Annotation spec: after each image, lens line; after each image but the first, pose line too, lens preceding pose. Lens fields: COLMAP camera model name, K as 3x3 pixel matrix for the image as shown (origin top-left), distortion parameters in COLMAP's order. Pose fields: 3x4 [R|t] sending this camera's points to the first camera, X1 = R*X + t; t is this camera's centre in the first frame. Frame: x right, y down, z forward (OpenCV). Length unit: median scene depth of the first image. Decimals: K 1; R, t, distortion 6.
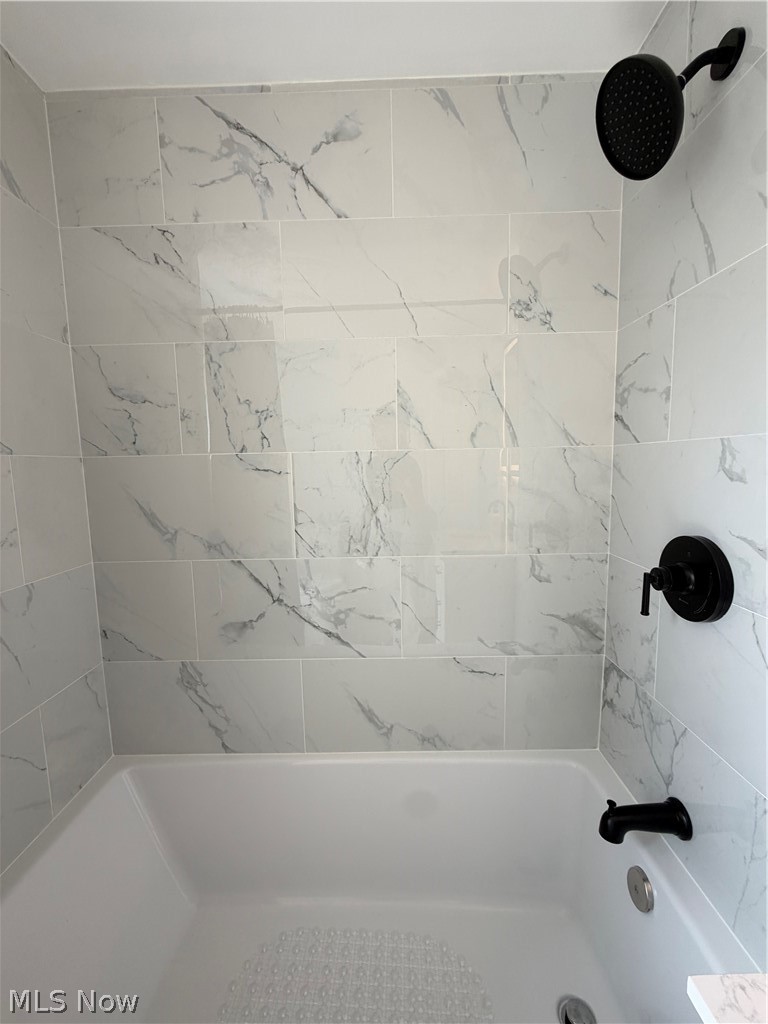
lens RADIAL K [[408.6, 0, 384.4], [0, 408.6, 509.1], [0, 0, 1]] dist [-0.000025, -0.000129]
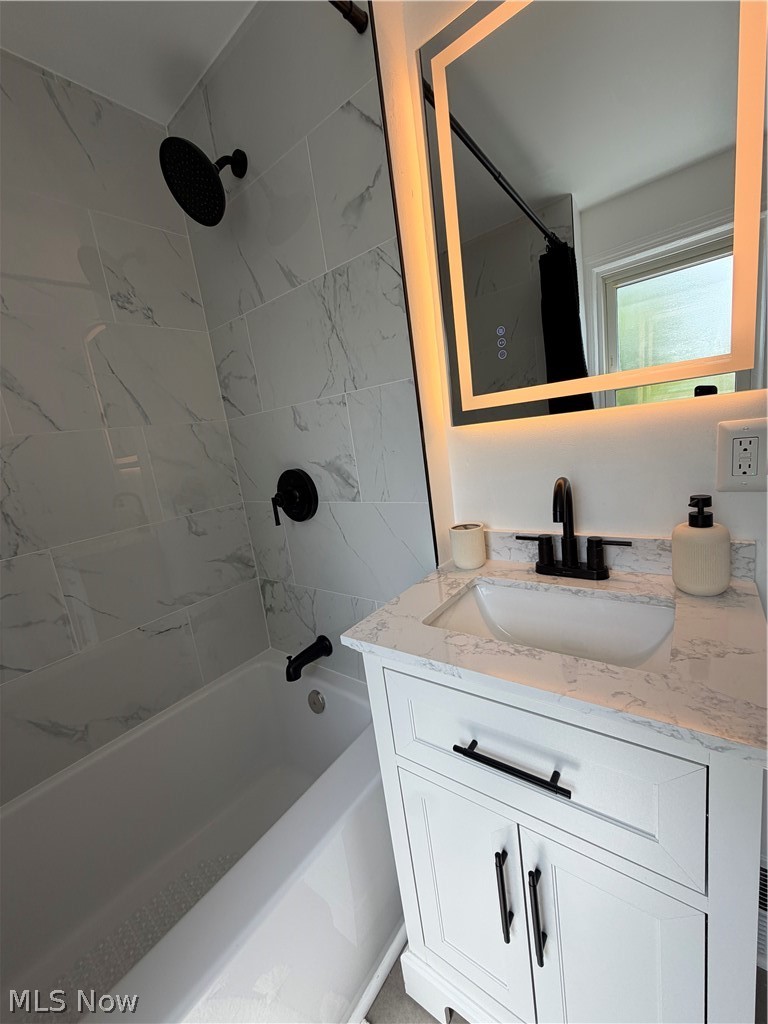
lens RADIAL K [[408.6, 0, 384.4], [0, 408.6, 509.1], [0, 0, 1]] dist [-0.000025, -0.000129]
pose [[0.606208, -0.208322, 0.767537, -0.201399], [0.206615, 0.973200, 0.100956, 0.095597], [-0.767999, 0.097384, 0.633004, -0.195808]]
